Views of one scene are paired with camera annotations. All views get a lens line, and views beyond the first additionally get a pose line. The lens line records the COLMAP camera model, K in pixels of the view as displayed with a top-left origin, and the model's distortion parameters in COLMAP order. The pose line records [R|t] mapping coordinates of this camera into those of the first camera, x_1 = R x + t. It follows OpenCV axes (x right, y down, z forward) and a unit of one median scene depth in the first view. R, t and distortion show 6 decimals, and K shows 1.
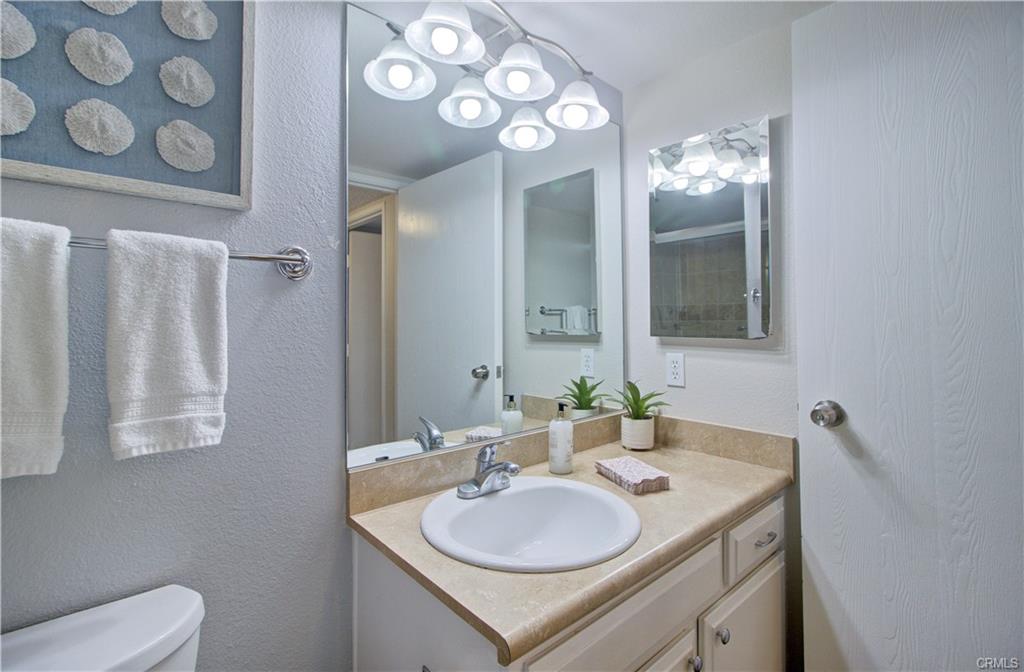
lens RADIAL K [[471.9, 0, 509.7], [0, 471.9, 307.2], [0, 0, 1]] dist [0.001849, 0.000452]
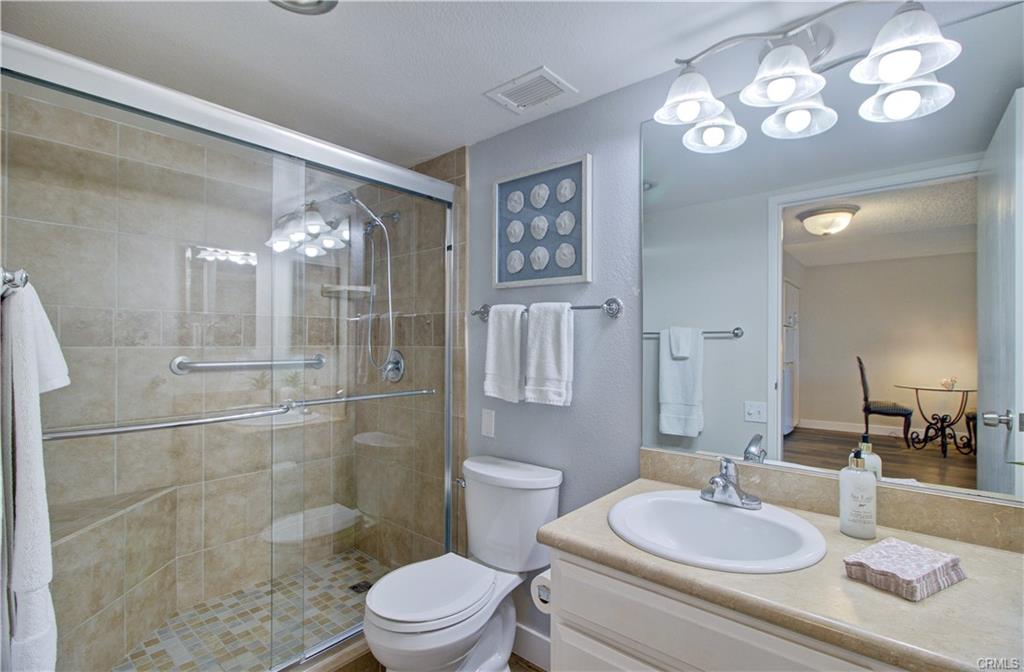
lens RADIAL K [[472.6, 0, 515.6], [0, 472.6, 324.8], [0, 0, 1]] dist [0.002602, 0.001376]
pose [[0.150682, -0.036826, -0.987896, 1.329788], [0.024929, 0.999130, -0.033442, 0.012135], [0.988268, -0.019589, 0.151468, 0.518789]]
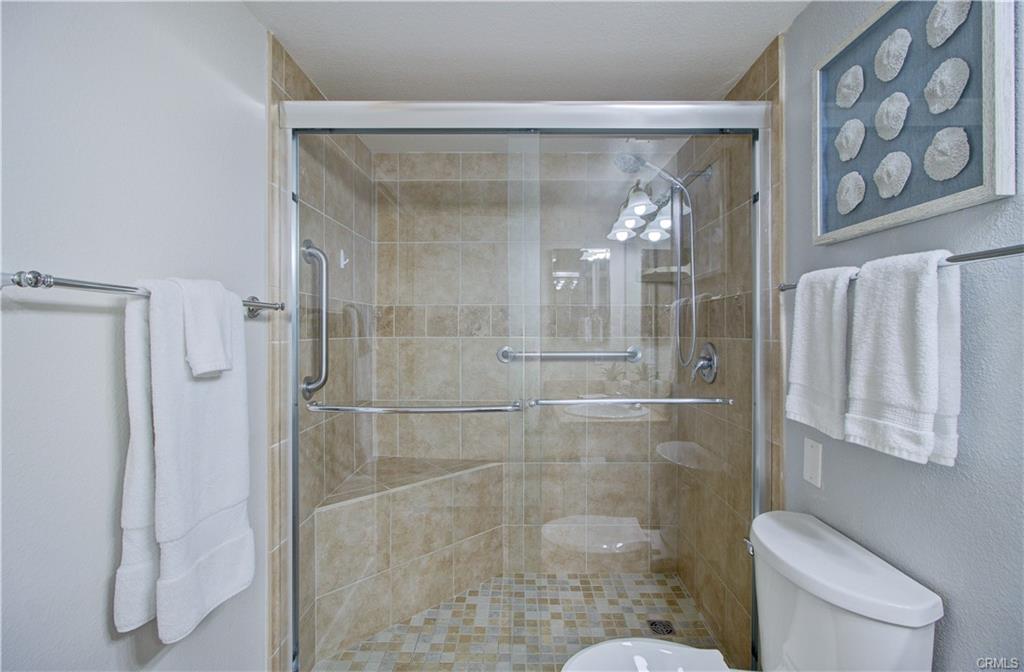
lens RADIAL K [[472.6, 0, 515.6], [0, 472.6, 324.8], [0, 0, 1]] dist [0.002602, 0.001376]
pose [[-0.649326, -0.012467, -0.760408, 0.661968], [0.021248, 0.999178, -0.034526, 0.023670], [0.760214, -0.038576, -0.648527, 1.012624]]
